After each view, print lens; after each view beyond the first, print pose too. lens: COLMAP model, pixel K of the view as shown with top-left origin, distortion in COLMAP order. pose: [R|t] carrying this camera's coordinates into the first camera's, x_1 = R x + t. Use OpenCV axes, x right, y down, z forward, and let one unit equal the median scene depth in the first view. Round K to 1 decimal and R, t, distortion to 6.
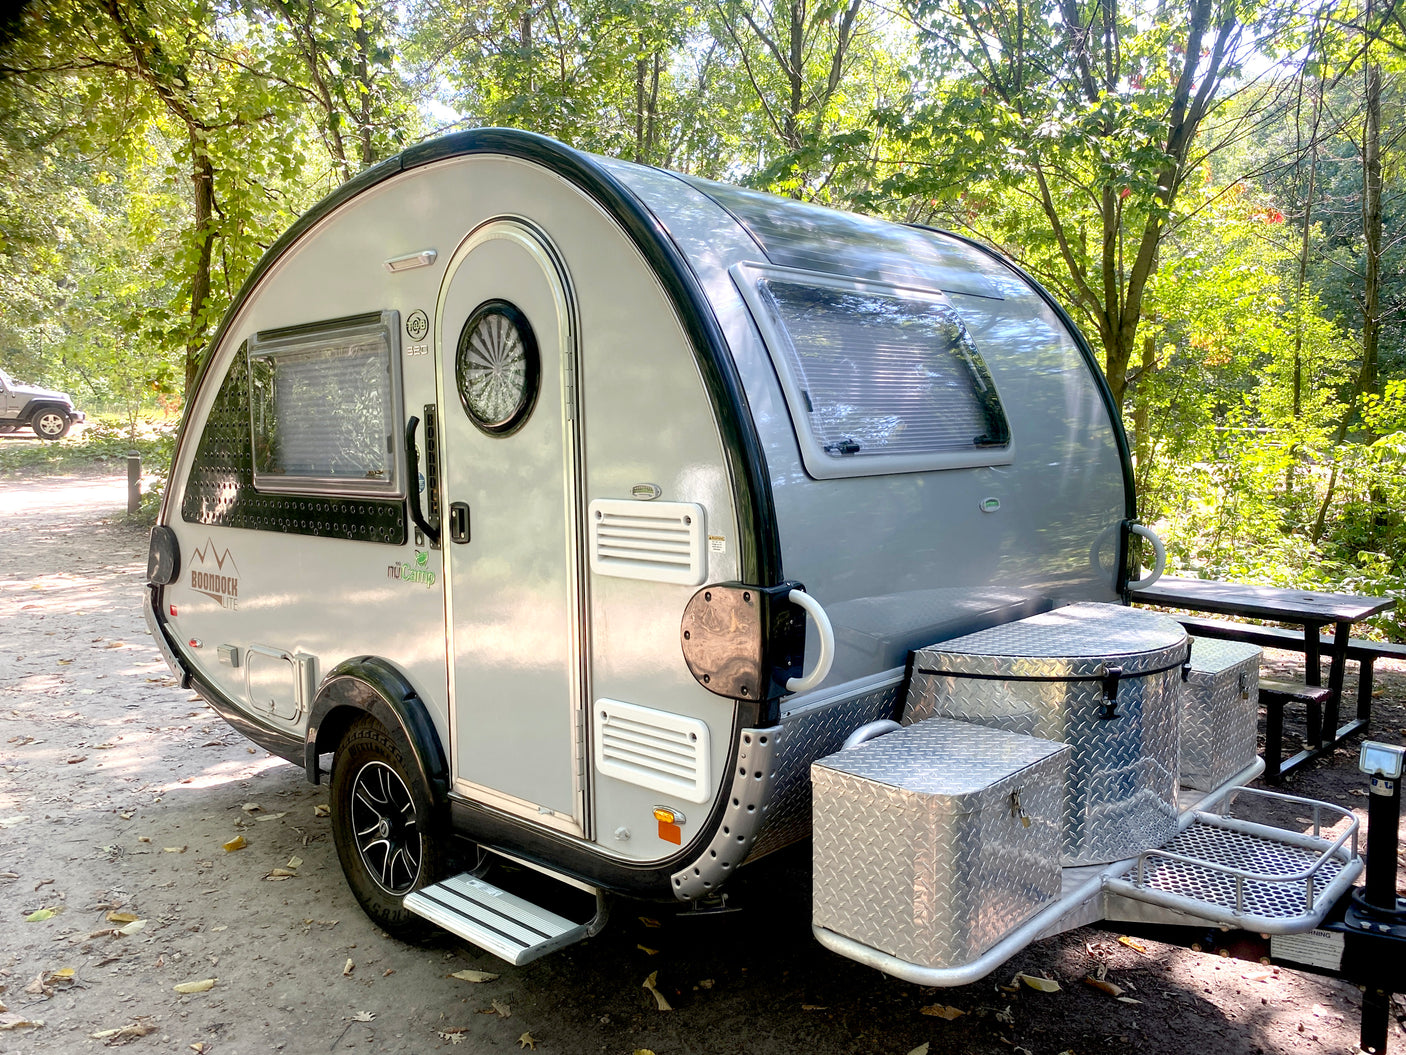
lens RADIAL K [[1105.0, 0, 698.4], [0, 1105.0, 527.7], [0, 0, 1]] dist [0.026287, -0.018237]
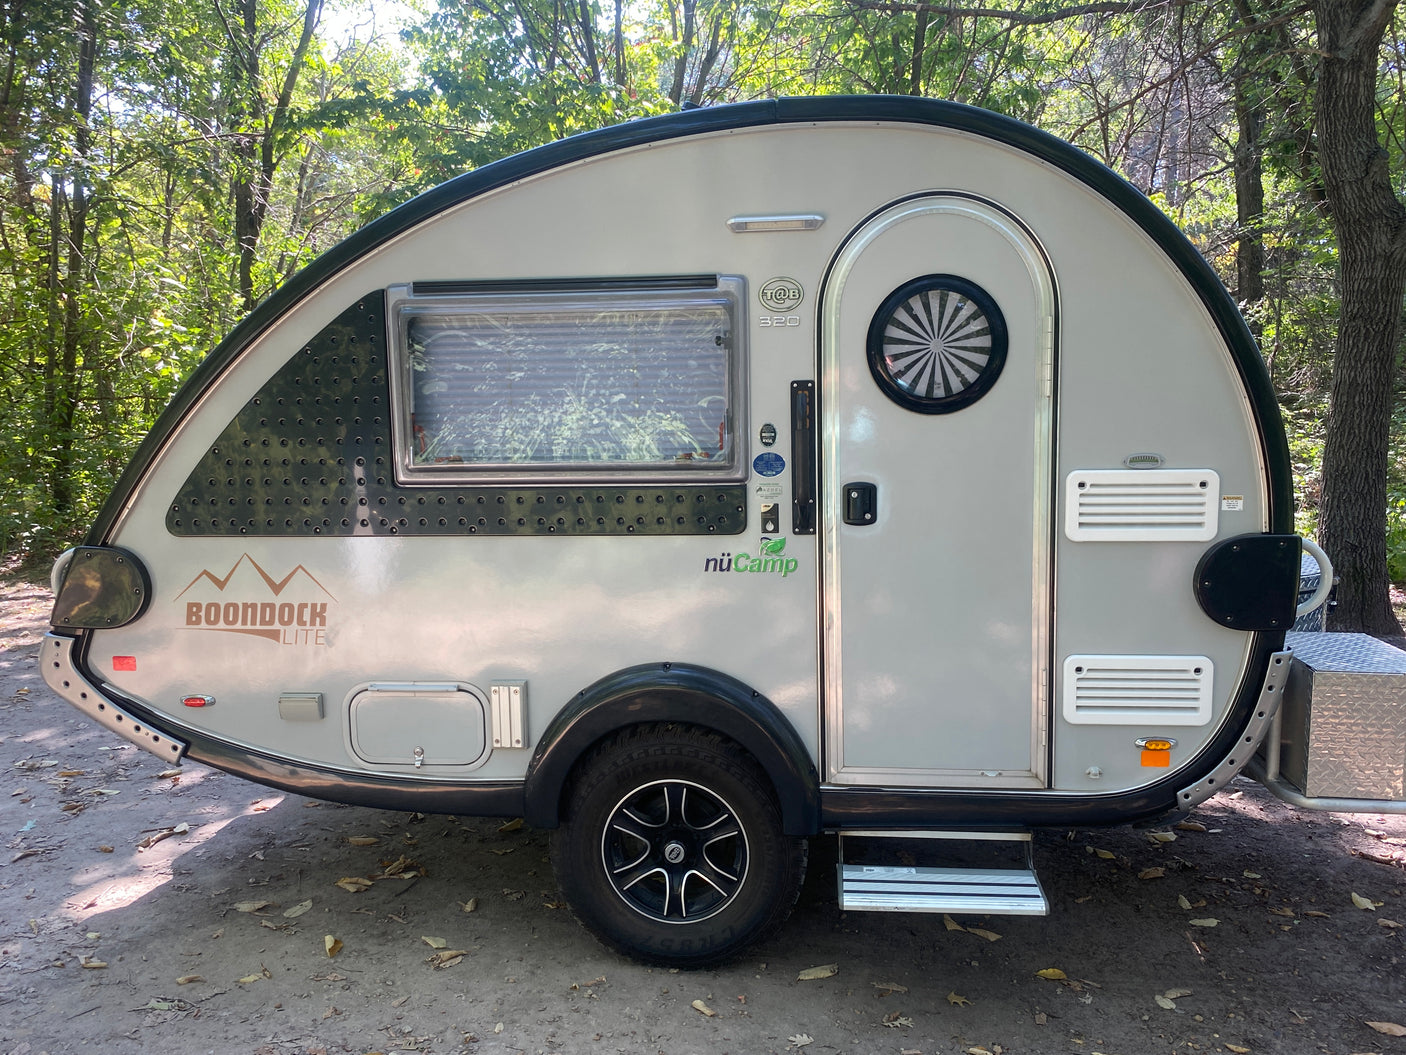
lens RADIAL K [[1105.0, 0, 705.3], [0, 1105.0, 532.9], [0, 0, 1]] dist [0.026287, -0.018237]
pose [[0.789259, -0.071987, 0.609826, -0.891892], [0.055721, 0.997403, 0.045623, -0.029696], [-0.611527, -0.002028, 0.791221, 0.312256]]
